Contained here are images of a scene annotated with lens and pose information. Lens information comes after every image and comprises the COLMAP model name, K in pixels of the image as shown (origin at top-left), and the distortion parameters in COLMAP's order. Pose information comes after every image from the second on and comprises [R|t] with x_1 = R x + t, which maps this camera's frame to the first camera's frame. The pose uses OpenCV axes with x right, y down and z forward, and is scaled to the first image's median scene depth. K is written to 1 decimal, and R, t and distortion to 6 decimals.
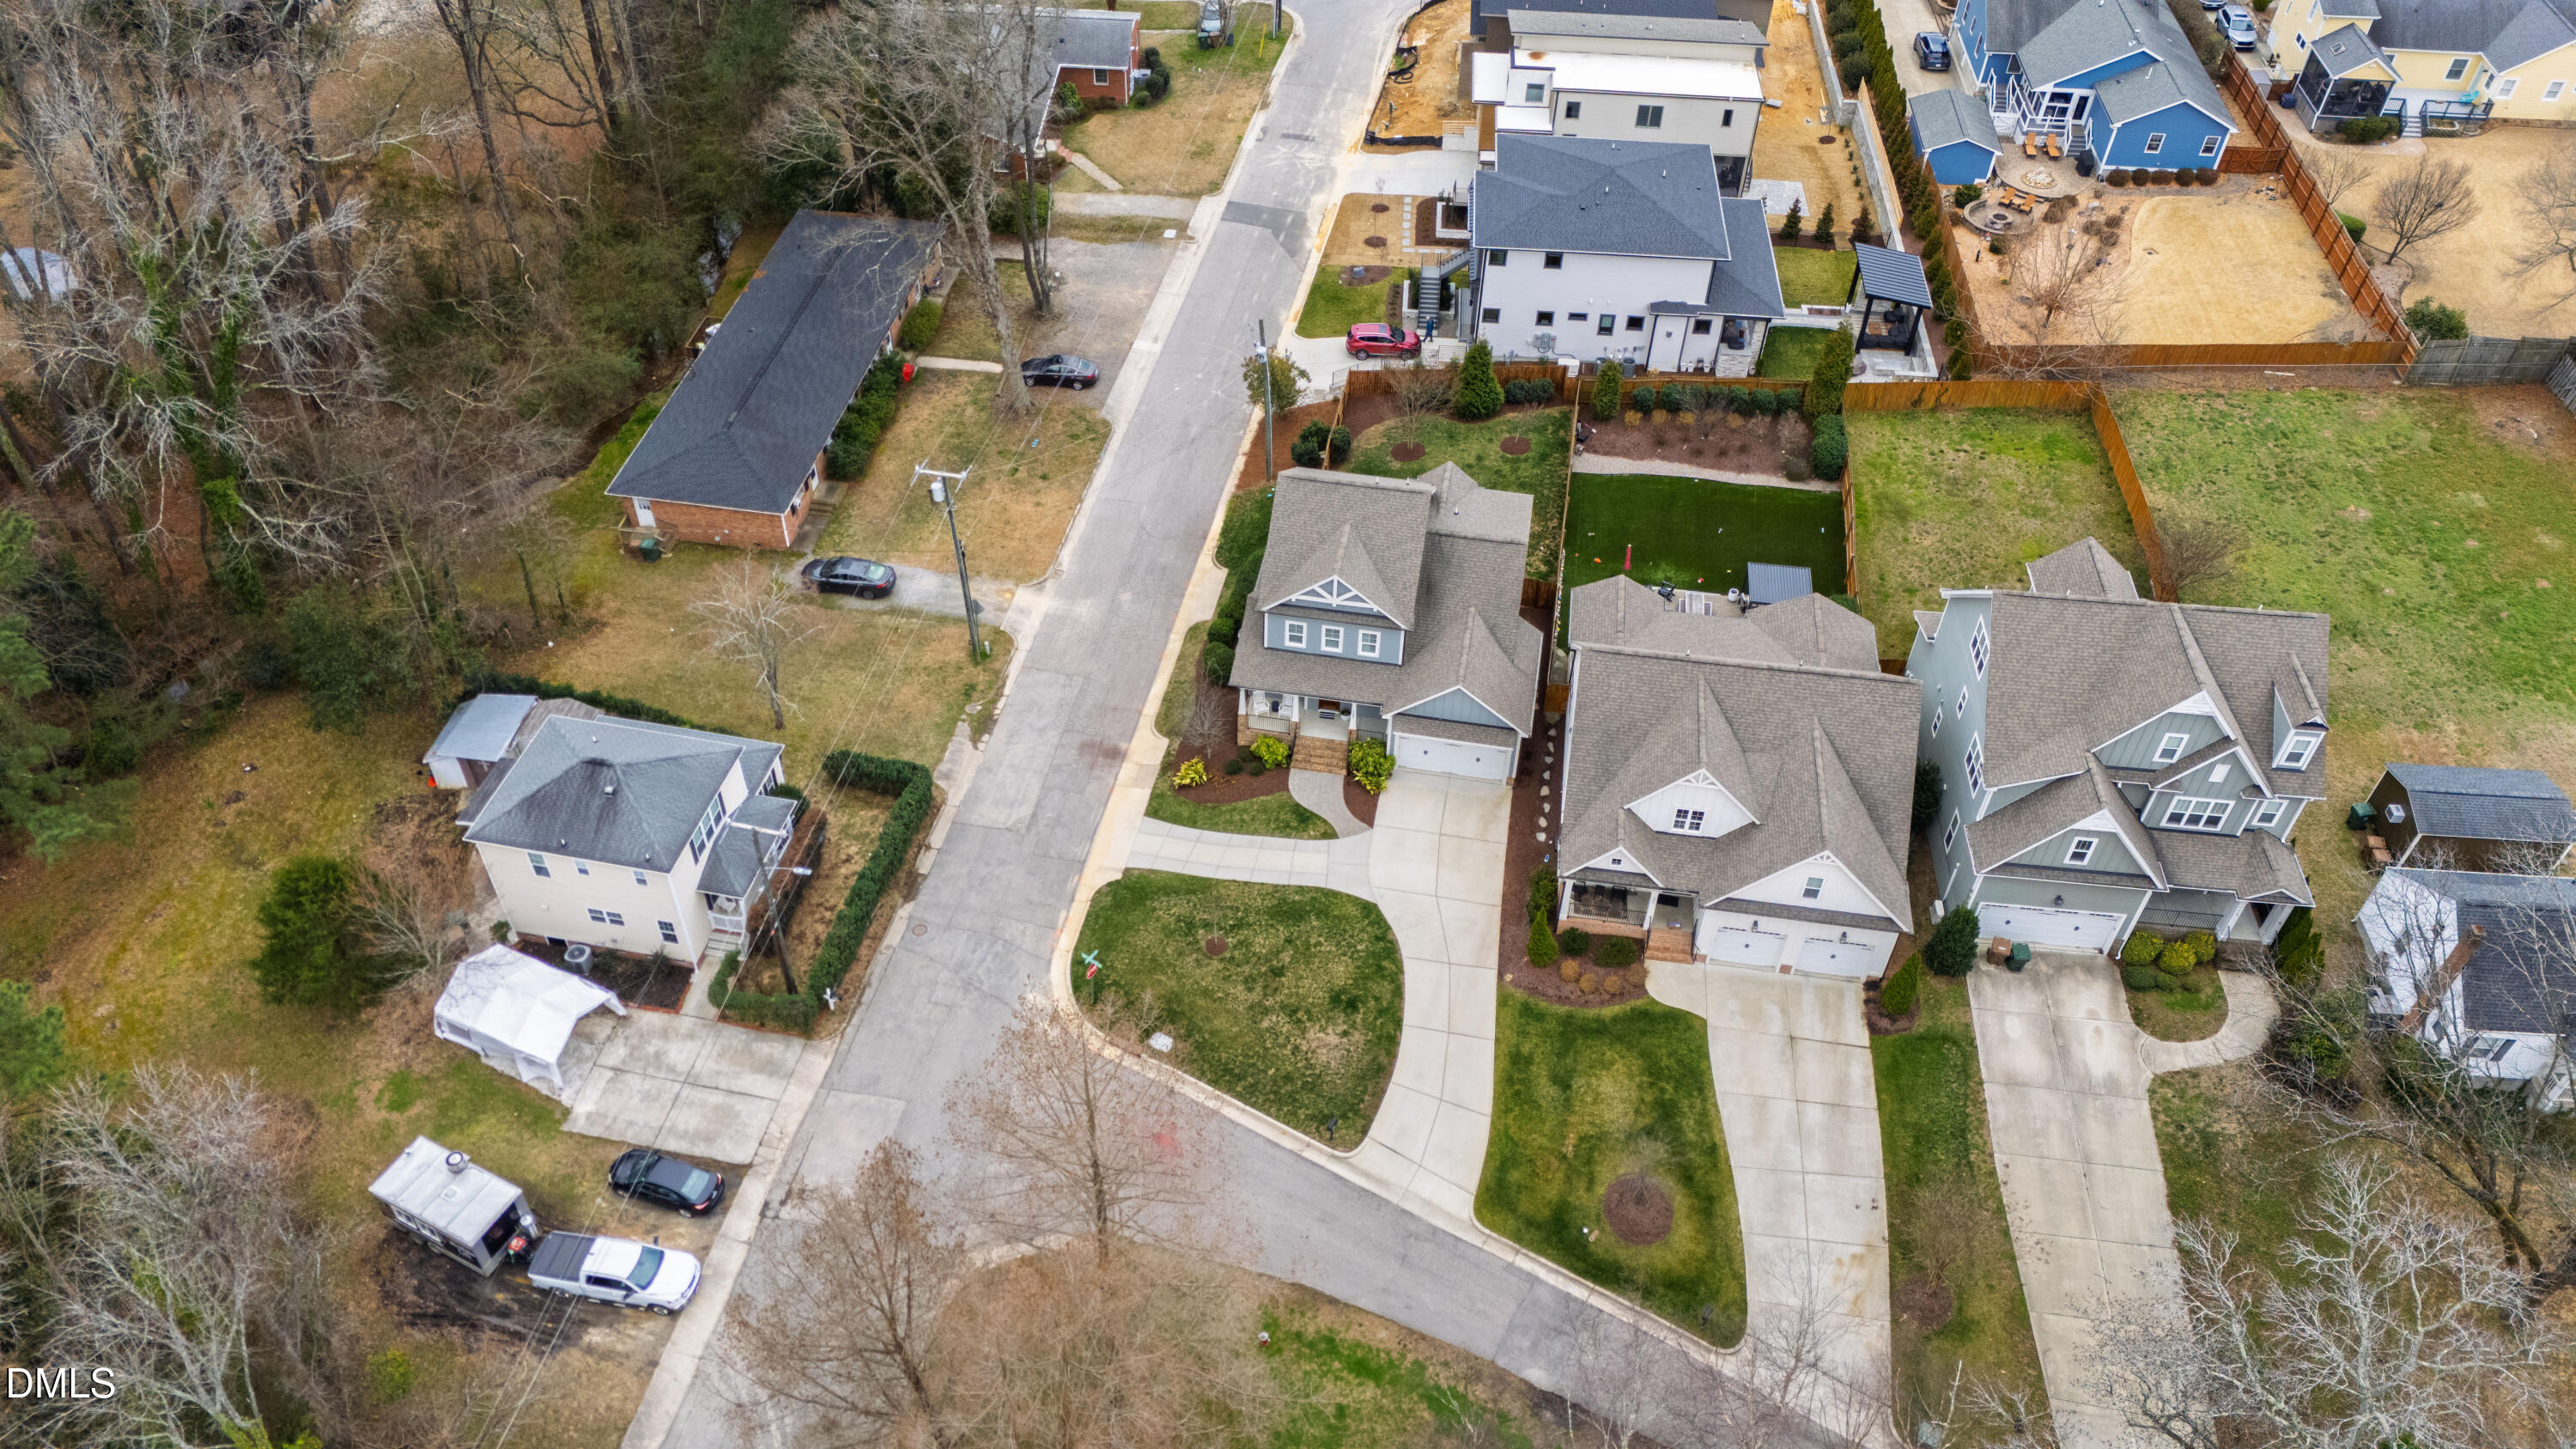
lens RADIAL K [[1870.2, 0, 1282.2], [0, 1870.2, 736.4], [0, 0, 1]] dist [0.078106, -0.078376]
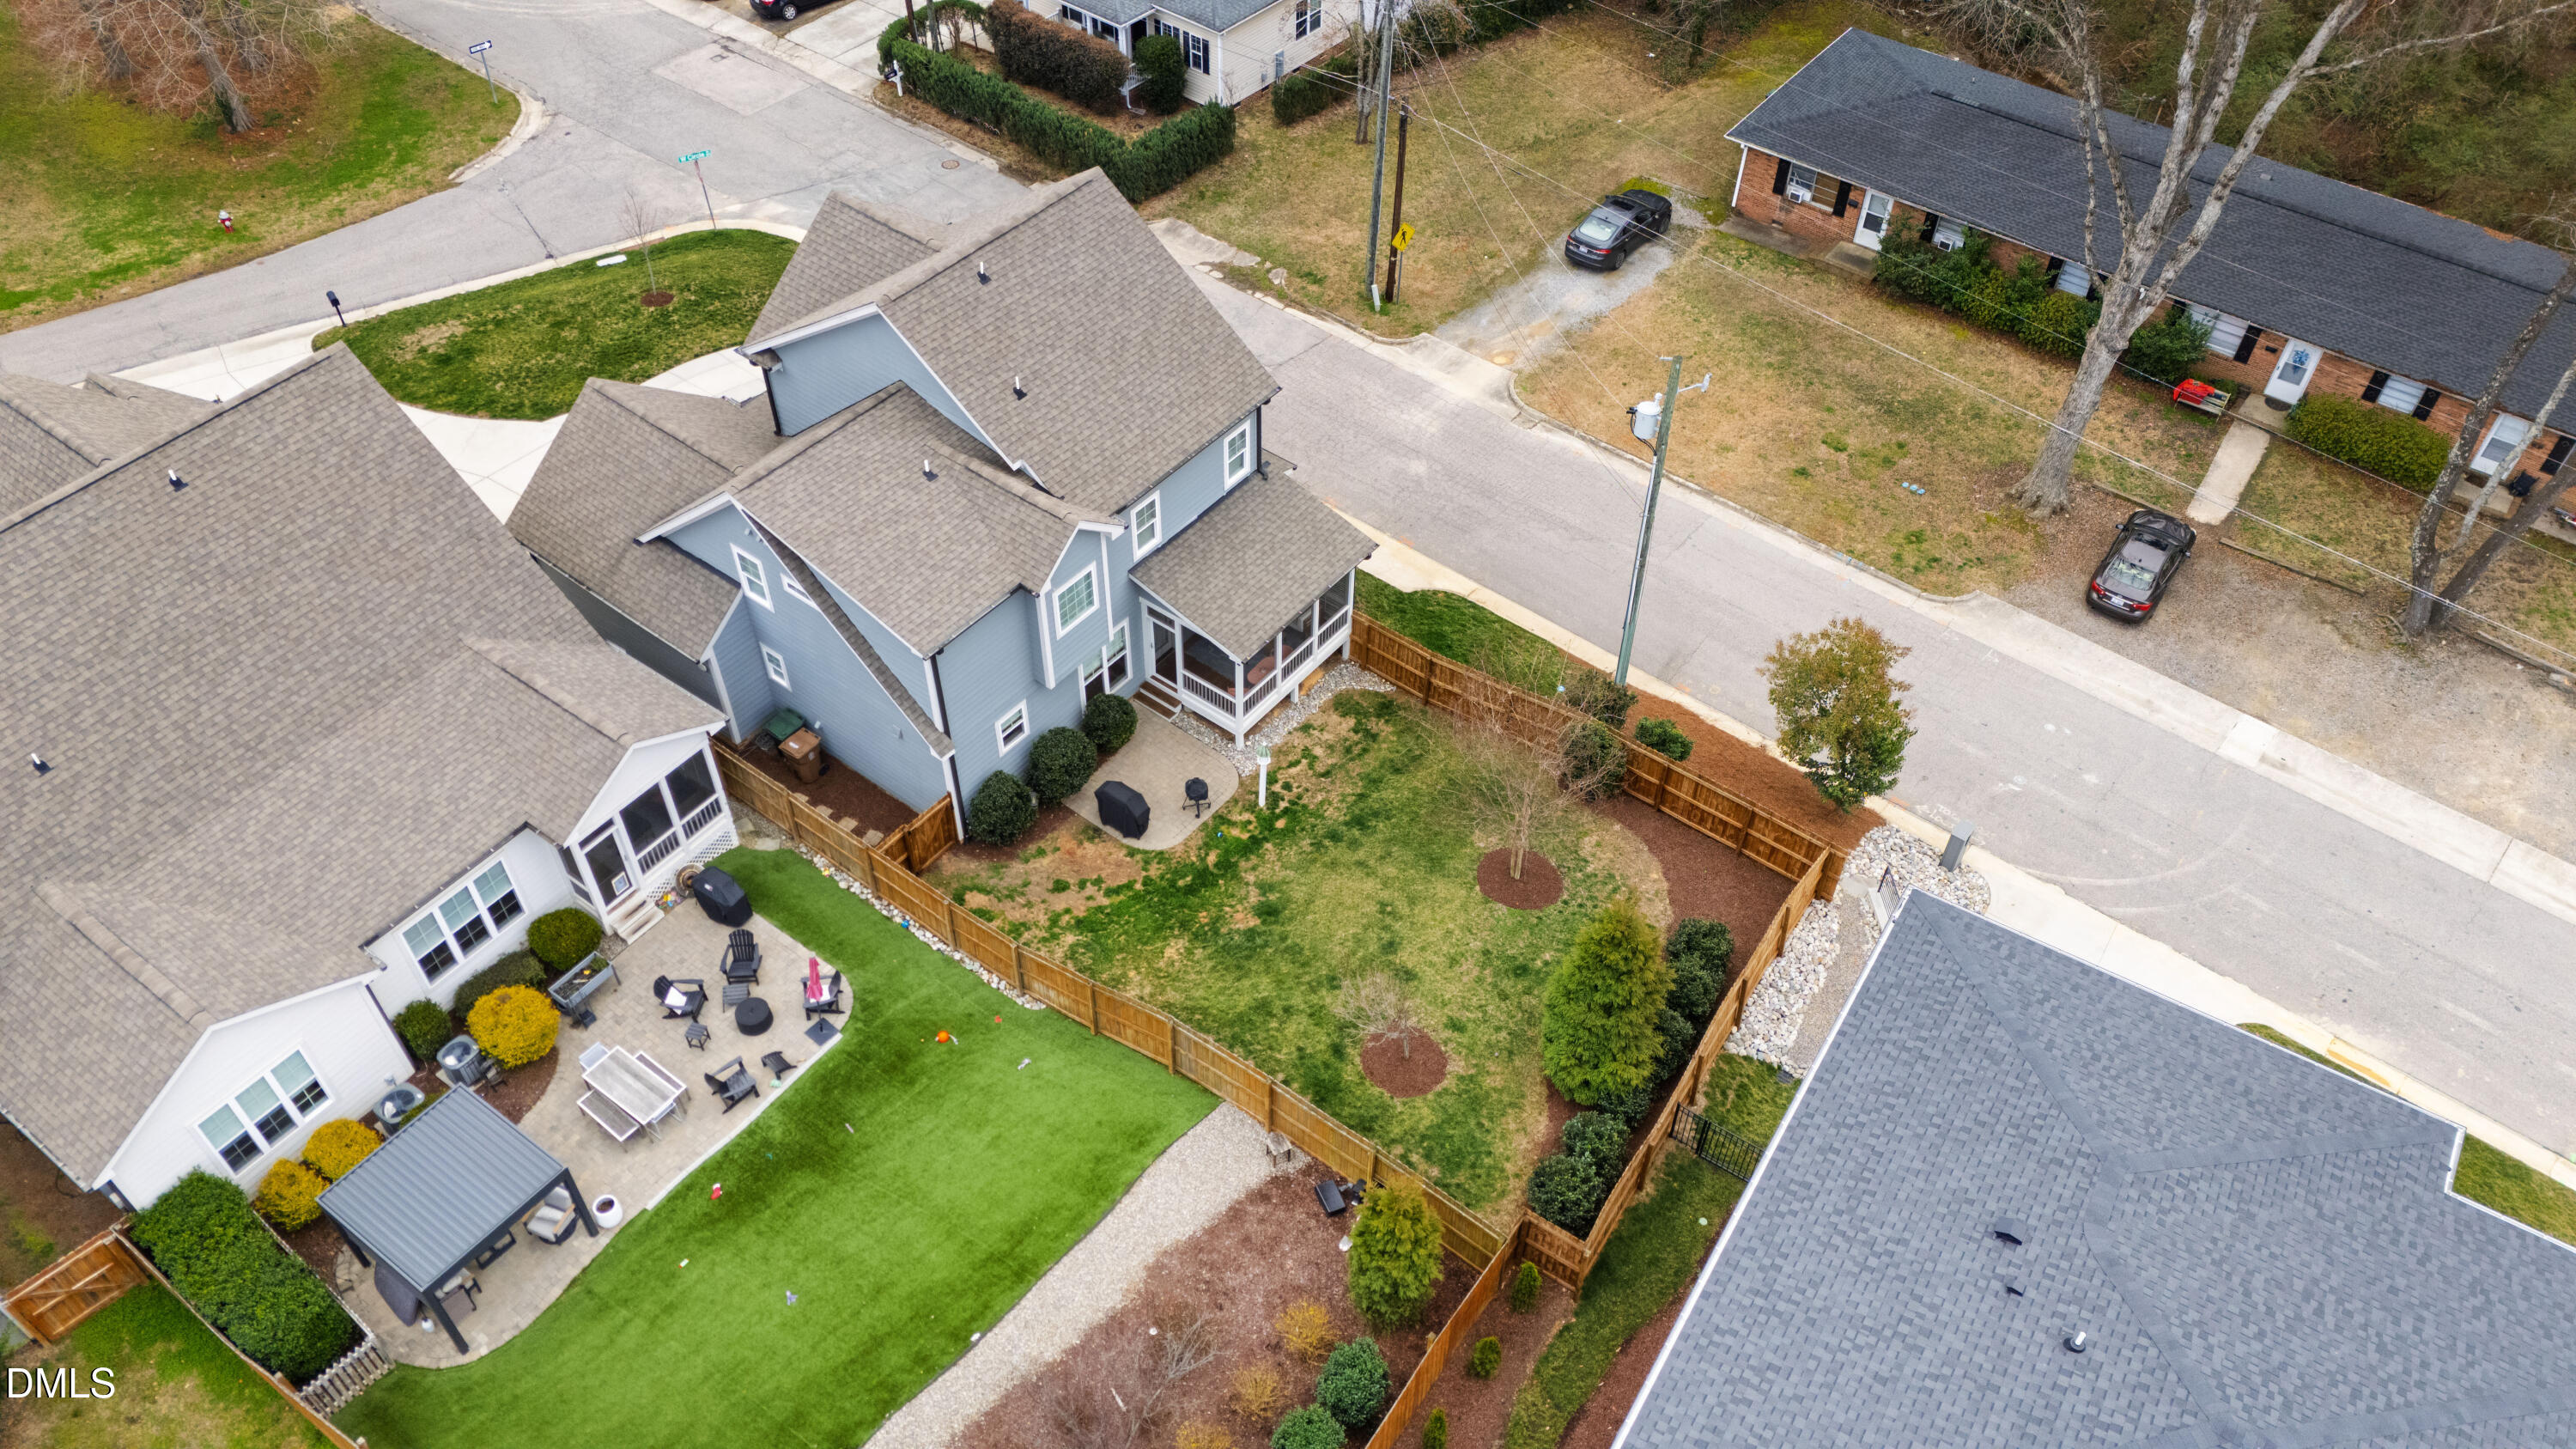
lens RADIAL K [[1870.2, 0, 1291.4], [0, 1870.2, 736.6], [0, 0, 1]] dist [0.078106, -0.078376]
pose [[-0.471250, 0.622144, -0.625188, 0.379998], [-0.637328, 0.249797, 0.728982, -0.494419], [0.609702, 0.741983, 0.278793, 0.976198]]
